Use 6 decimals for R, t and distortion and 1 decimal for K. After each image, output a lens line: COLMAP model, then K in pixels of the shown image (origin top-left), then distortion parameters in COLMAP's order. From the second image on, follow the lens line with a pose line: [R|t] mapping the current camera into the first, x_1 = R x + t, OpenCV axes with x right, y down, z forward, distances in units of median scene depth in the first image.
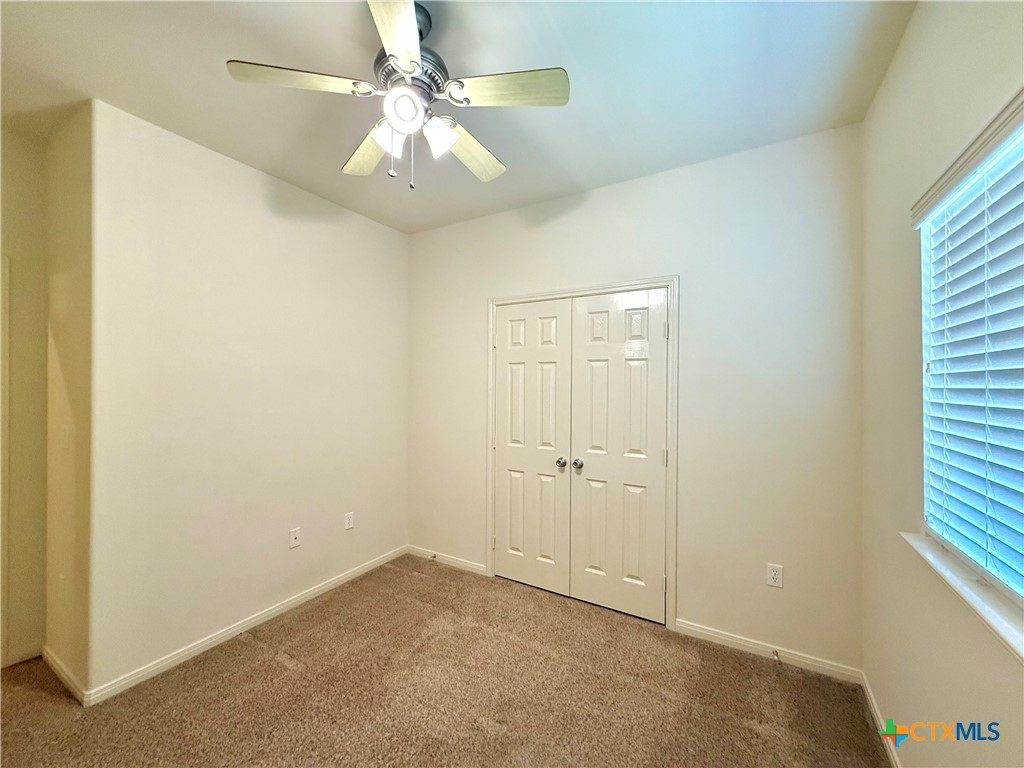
lens RADIAL K [[406.6, 0, 510.7], [0, 406.6, 386.8], [0, 0, 1]] dist [0.001333, -0.000239]
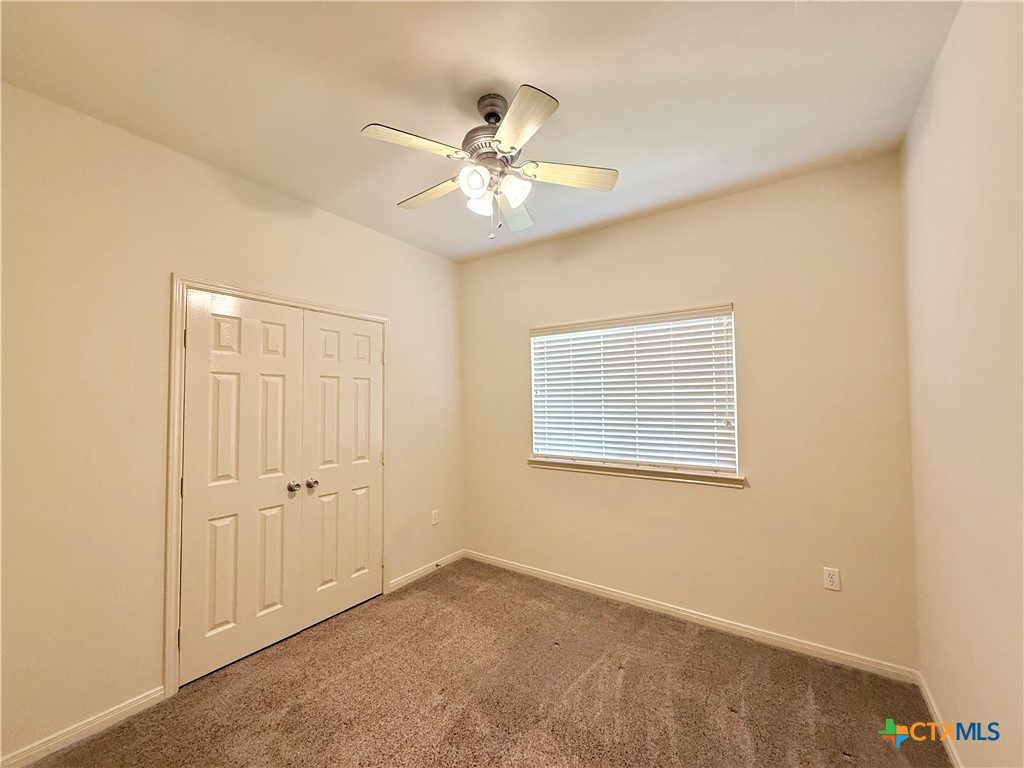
lens RADIAL K [[406.6, 0, 510.7], [0, 406.6, 386.8], [0, 0, 1]] dist [0.001333, -0.000239]
pose [[0.078463, 0.029435, 0.996482, -0.803633], [0.014708, 0.999421, -0.030680, -0.001395], [-0.996809, 0.017064, 0.077984, 0.475293]]
